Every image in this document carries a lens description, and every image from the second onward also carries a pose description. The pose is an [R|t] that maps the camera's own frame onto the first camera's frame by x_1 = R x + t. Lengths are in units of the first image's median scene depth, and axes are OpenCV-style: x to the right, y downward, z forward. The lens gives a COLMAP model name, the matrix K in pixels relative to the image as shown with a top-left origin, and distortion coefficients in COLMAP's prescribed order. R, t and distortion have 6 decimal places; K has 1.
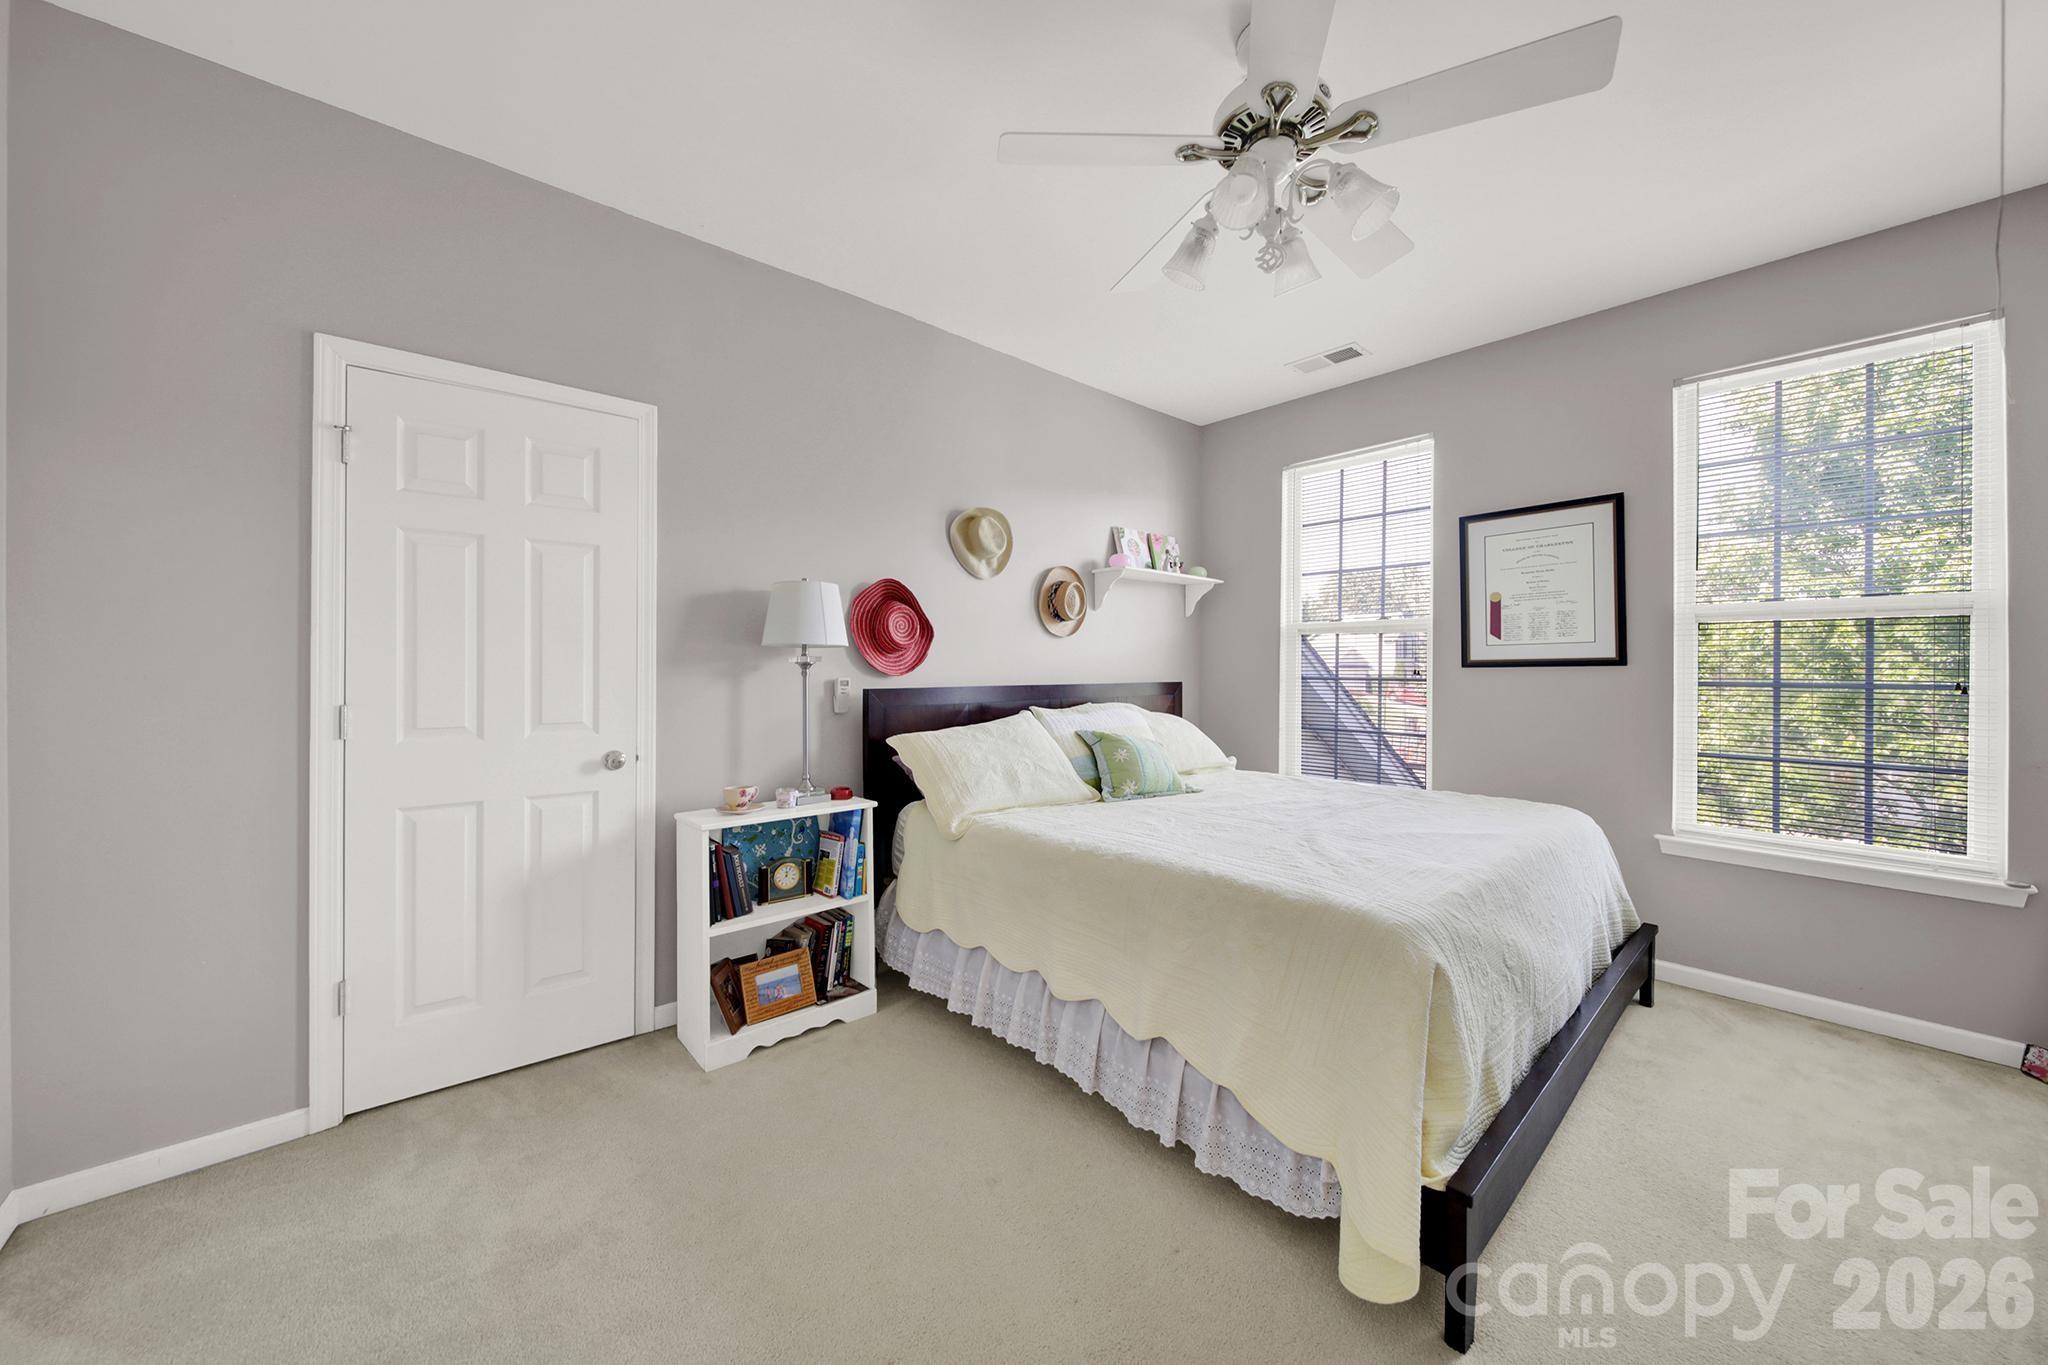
lens RADIAL K [[740.6, 0, 1015.1], [0, 740.6, 669.1], [0, 0, 1]] dist [-0.003658, -0.001246]
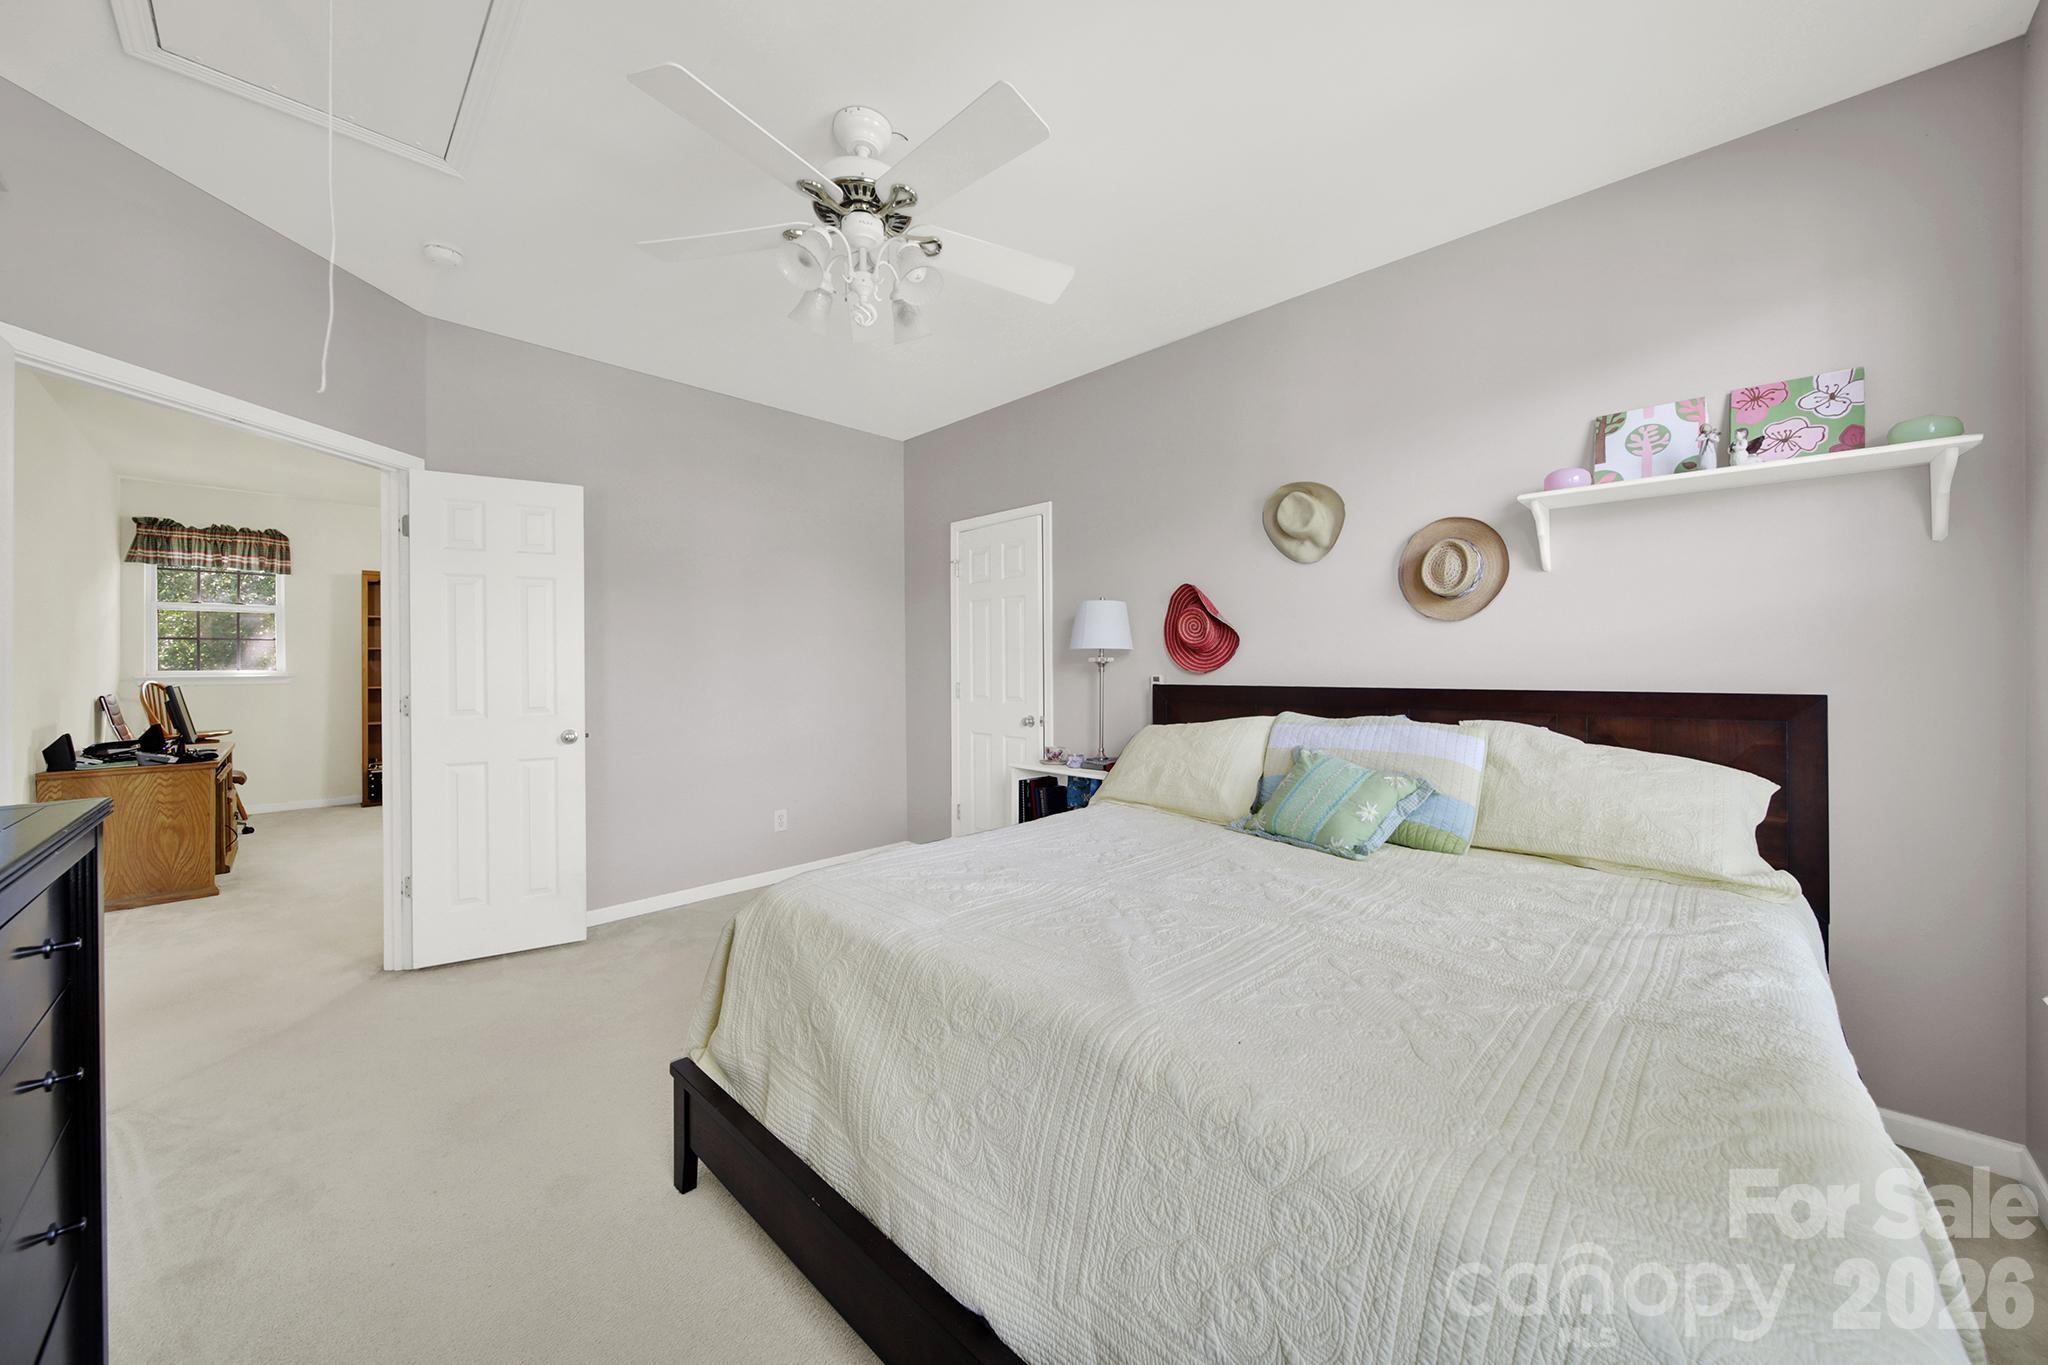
lens RADIAL K [[740.6, 0, 1022.3], [0, 740.6, 667.7], [0, 0, 1]] dist [-0.003658, -0.001246]
pose [[0.067204, 0.000609, -0.997739, 0.813232], [0.001872, 0.999998, 0.000737, -0.000145], [0.997737, -0.001917, 0.067203, 0.620941]]
